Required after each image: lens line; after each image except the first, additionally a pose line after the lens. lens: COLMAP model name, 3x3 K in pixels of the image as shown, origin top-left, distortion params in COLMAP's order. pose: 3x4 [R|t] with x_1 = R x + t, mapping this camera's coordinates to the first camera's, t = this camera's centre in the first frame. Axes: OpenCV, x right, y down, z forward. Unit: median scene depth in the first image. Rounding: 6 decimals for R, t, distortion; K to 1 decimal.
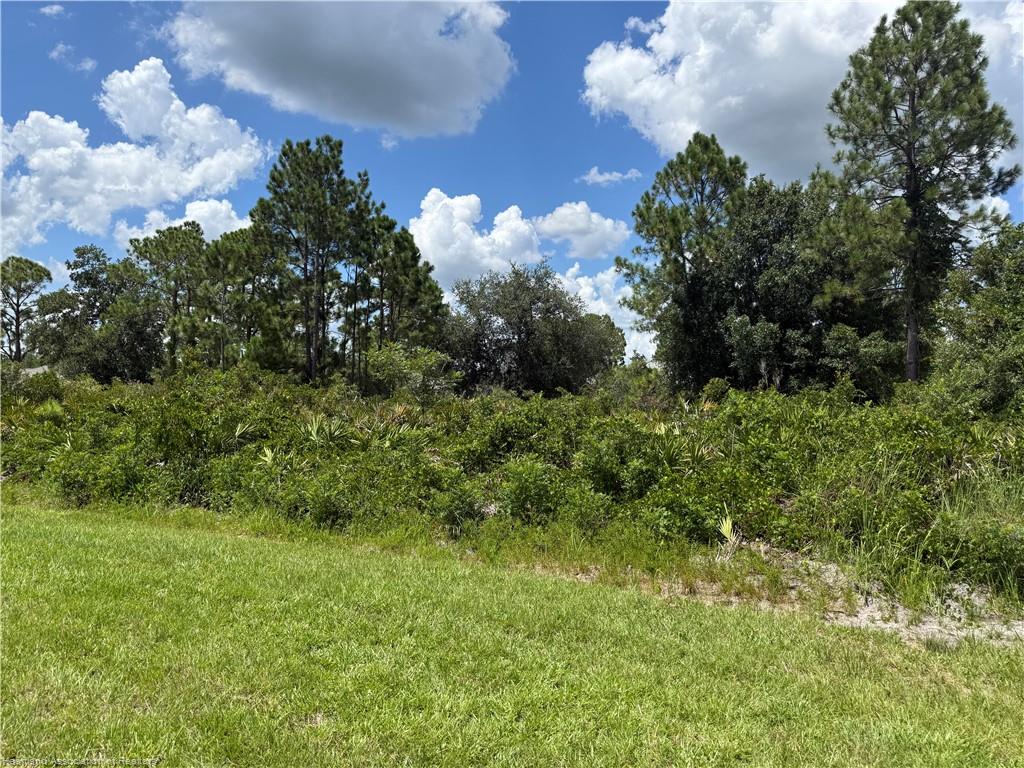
lens RADIAL K [[724.5, 0, 510.1], [0, 724.5, 393.6], [0, 0, 1]] dist [0.031605, -0.037332]
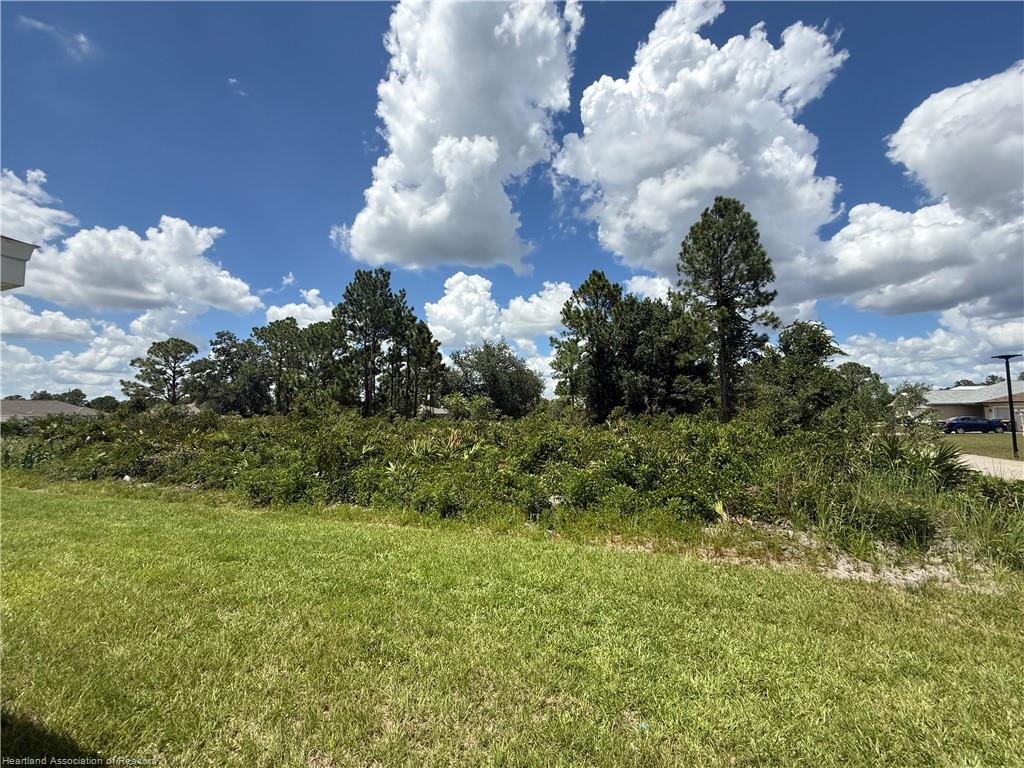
lens RADIAL K [[406.7, 0, 508.5], [0, 406.7, 383.0], [0, 0, 1]] dist [0.004796, -0.001681]
pose [[0.993888, -0.014008, 0.109496, -0.066634], [0.022005, 0.997150, -0.072166, -0.009512], [-0.108173, 0.074135, 0.991364, 0.037284]]
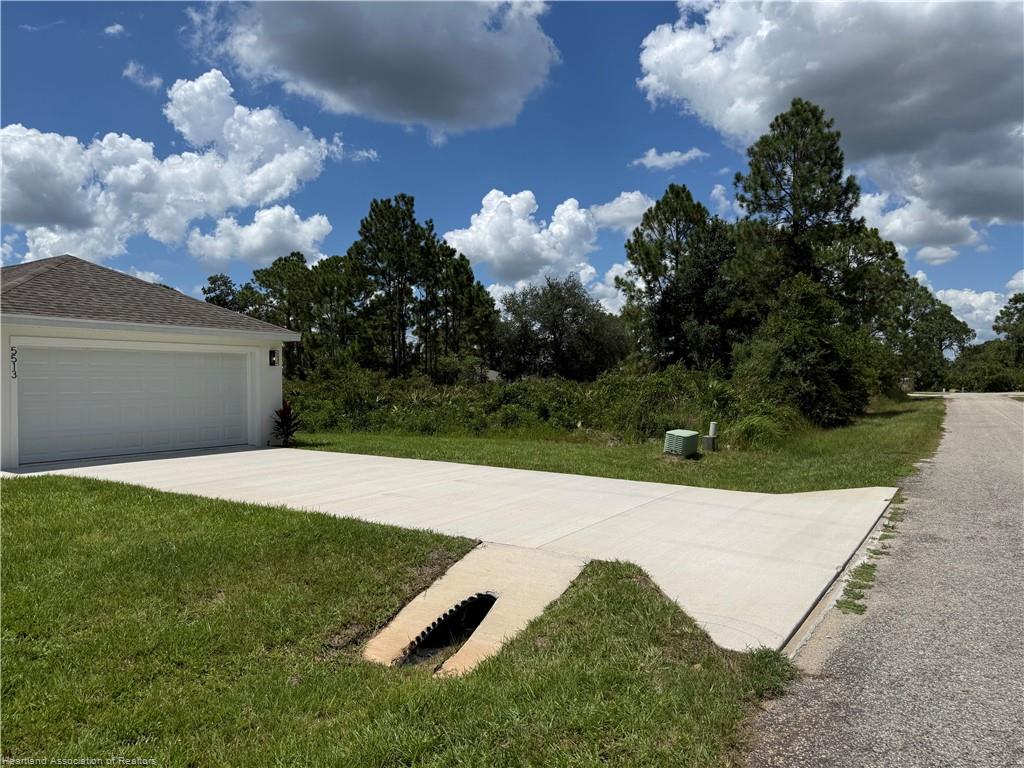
lens RADIAL K [[724.5, 0, 501.5], [0, 724.5, 388.2], [0, 0, 1]] dist [0.031605, -0.037332]
pose [[0.995096, -0.026178, -0.095390, 0.057230], [0.026406, 0.999651, 0.001127, 0.012057], [0.095328, -0.003640, 0.995439, -0.368428]]
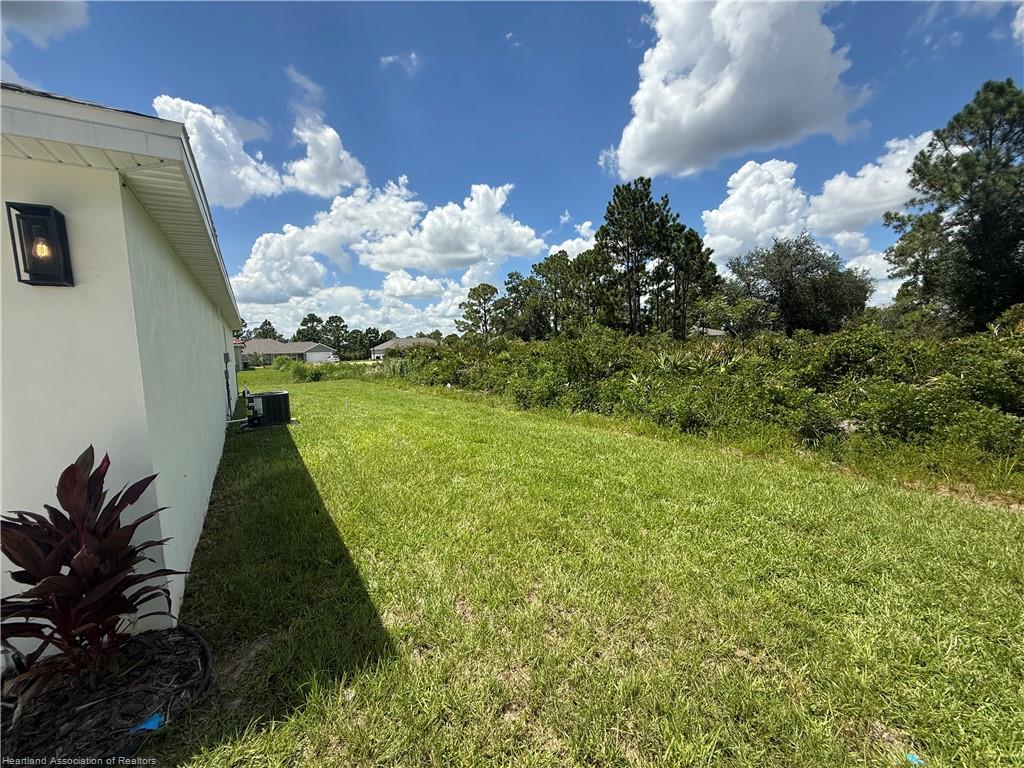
lens RADIAL K [[406.7, 0, 512.6], [0, 406.7, 384.5], [0, 0, 1]] dist [0.004796, -0.001681]
pose [[0.861003, -0.003720, -0.508586, -0.047054], [0.054501, 0.994890, 0.084990, 0.004589], [0.505671, -0.100895, 0.856806, 0.061740]]
